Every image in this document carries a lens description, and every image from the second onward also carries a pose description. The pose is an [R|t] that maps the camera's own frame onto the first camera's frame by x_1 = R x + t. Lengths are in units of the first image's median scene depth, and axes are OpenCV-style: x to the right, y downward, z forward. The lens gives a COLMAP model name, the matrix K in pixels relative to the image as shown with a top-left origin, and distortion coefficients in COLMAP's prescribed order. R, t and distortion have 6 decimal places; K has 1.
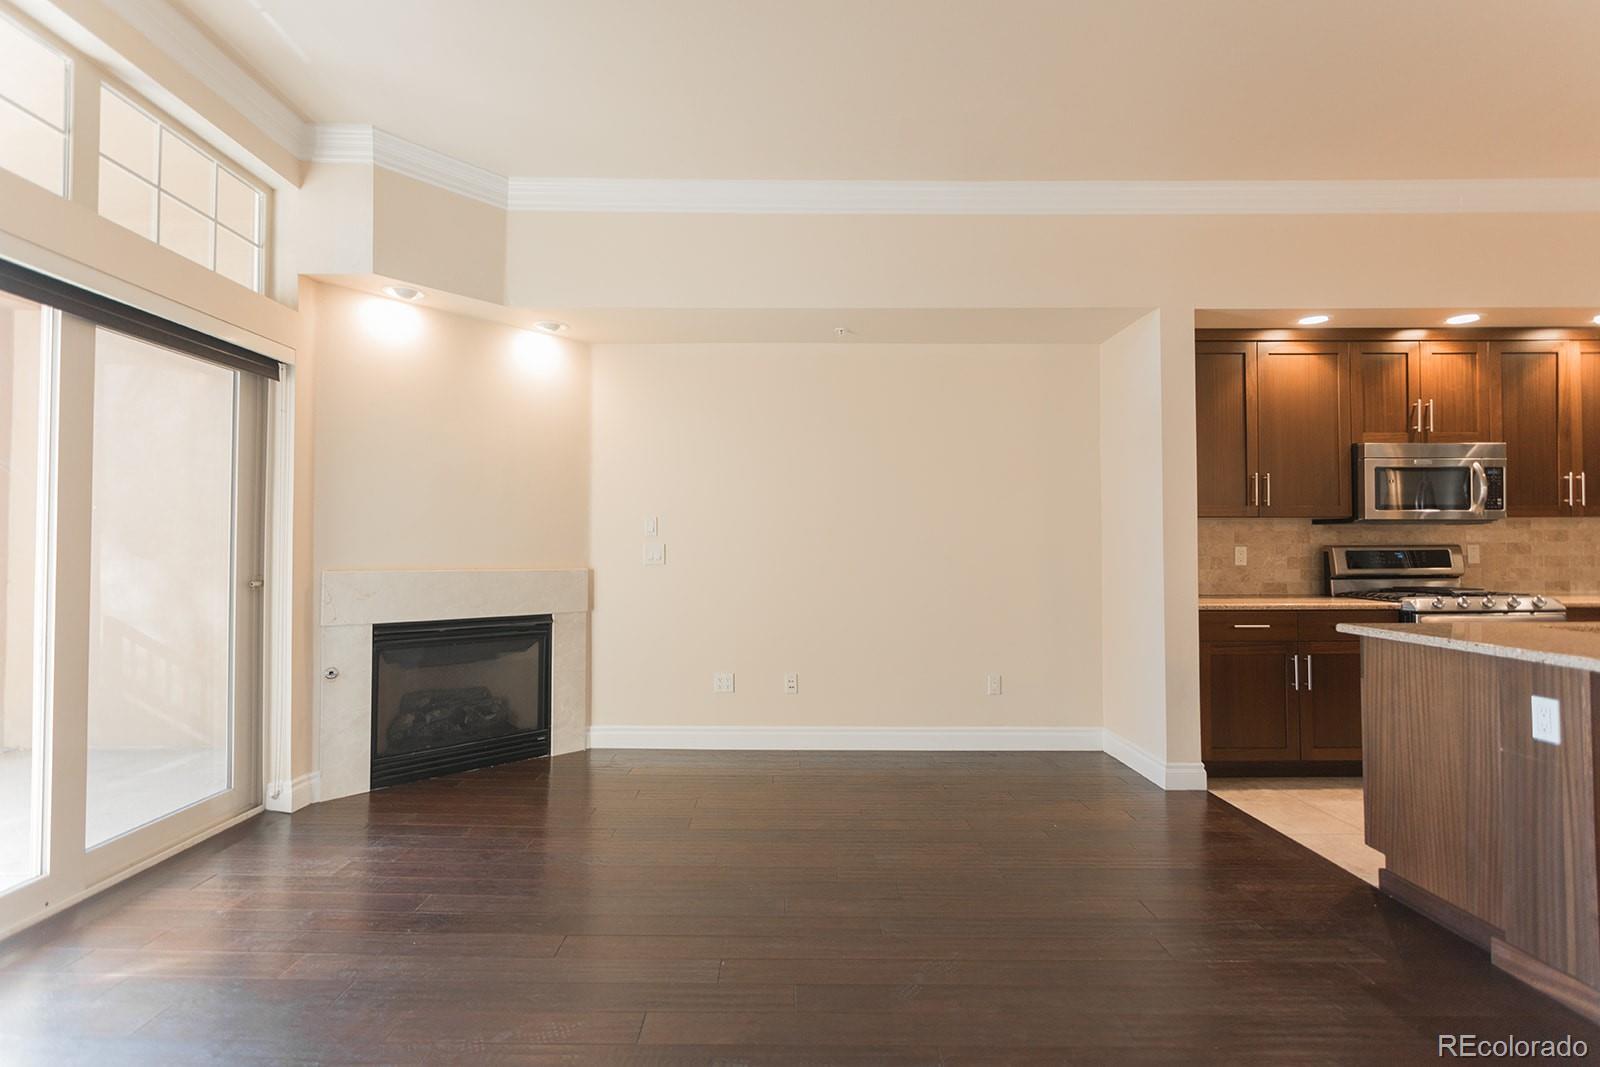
lens RADIAL K [[750.5, 0, 784.8], [0, 750.5, 527.6], [0, 0, 1]] dist [0.003046, 0.000657]
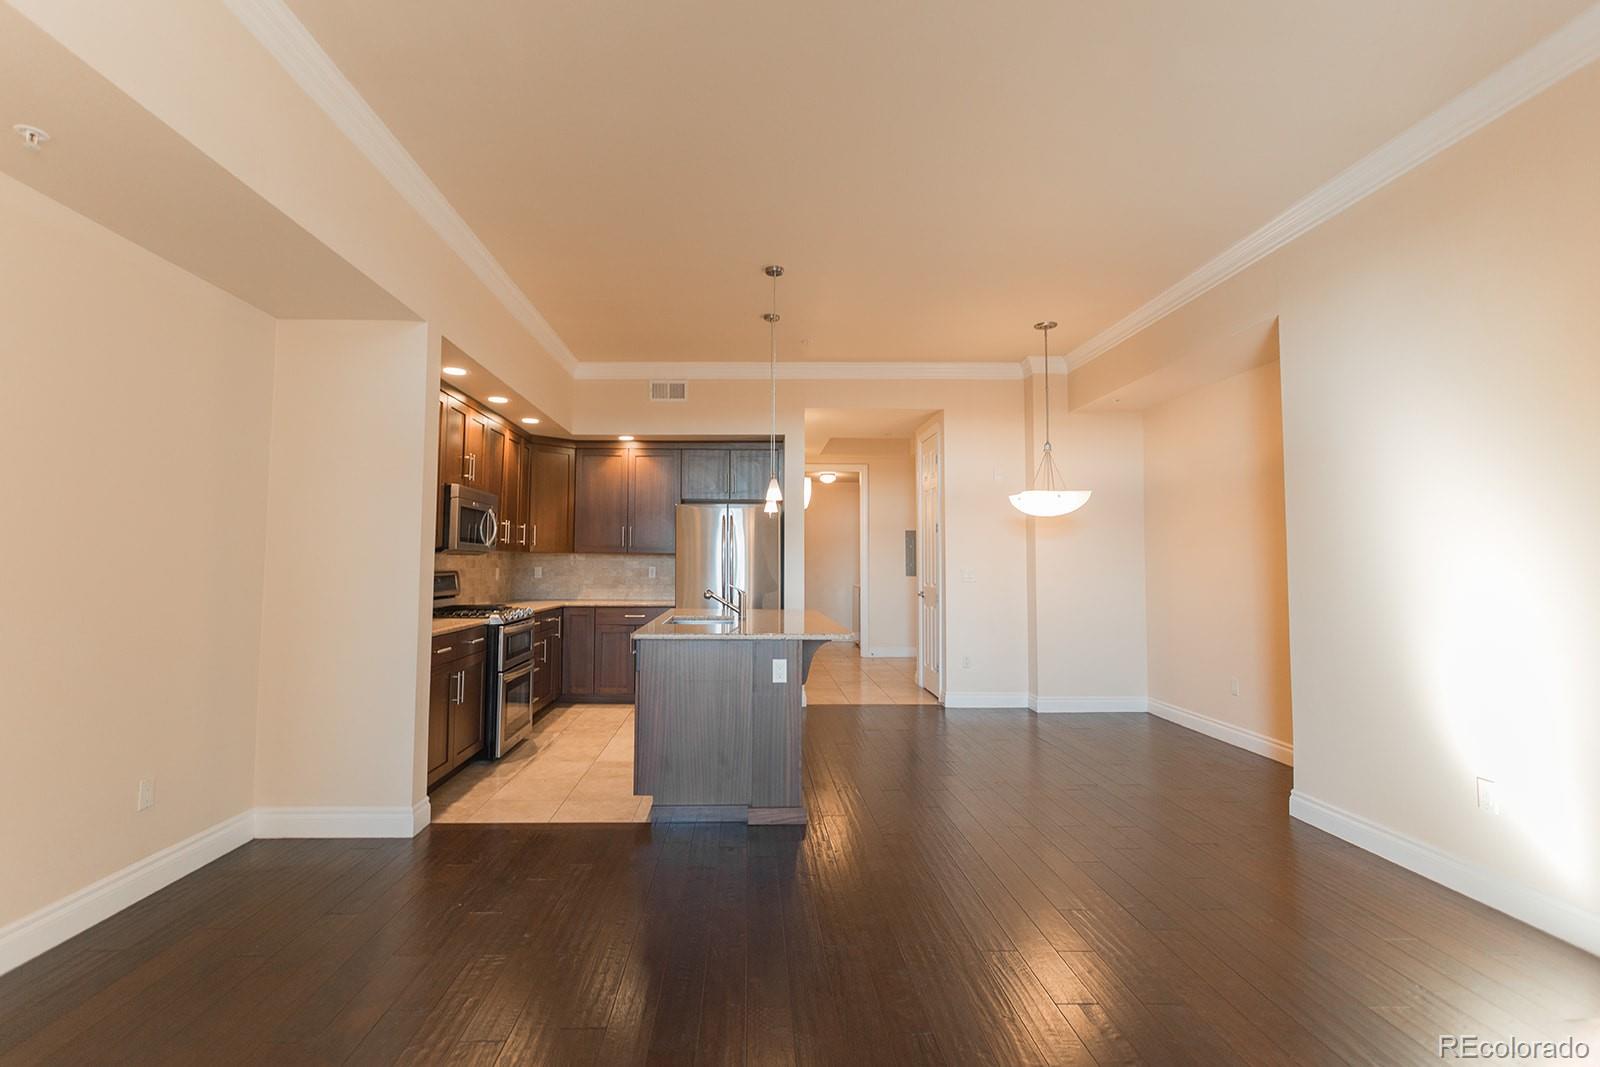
lens RADIAL K [[755.9, 0, 764.0], [0, 755.9, 528.1], [0, 0, 1]] dist [0.001316, 0.000070]
pose [[-0.011129, 0.053518, 0.998505, -0.407612], [-0.026404, 0.998203, -0.053796, 0.006124], [-0.999589, -0.026963, -0.009696, 0.530307]]
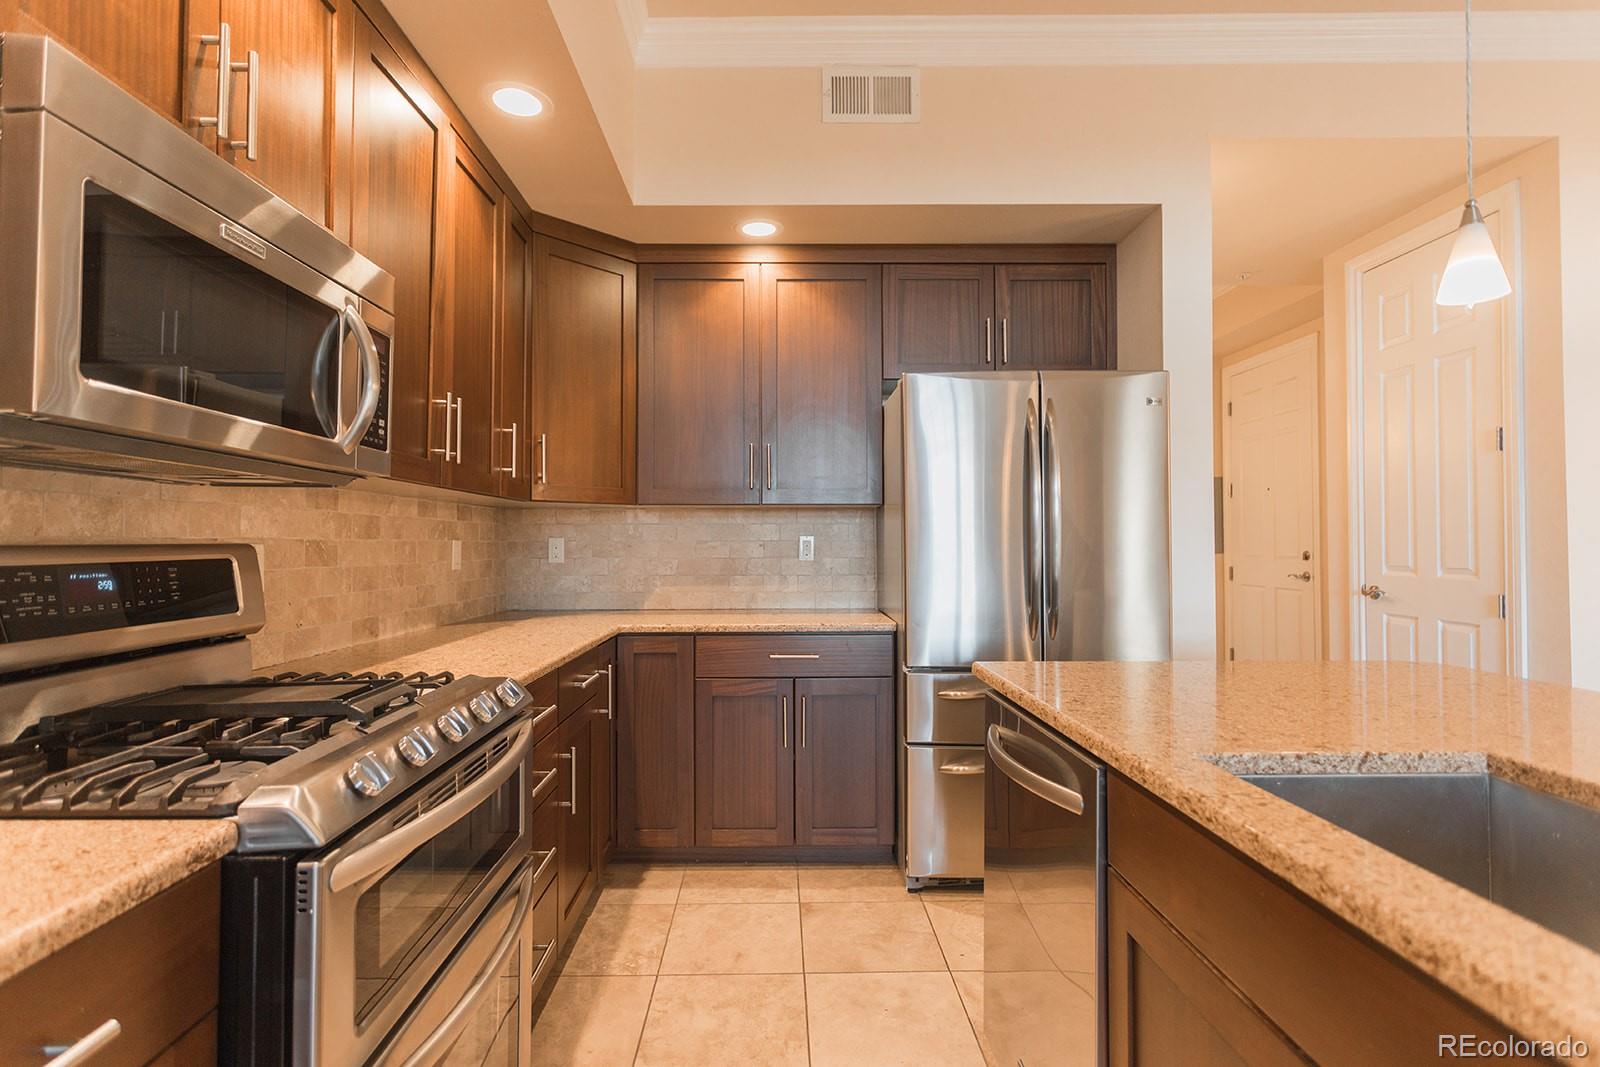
lens RADIAL K [[771.6, 0, 800.0], [0, 771.6, 533.5], [0, 0, 1]] dist [0.000375, 0.000199]
pose [[-0.015206, 0.018191, 0.999719, 0.565551], [-0.020143, 0.999626, -0.018495, 0.020601], [-0.999681, -0.020419, -0.014834, 0.797389]]
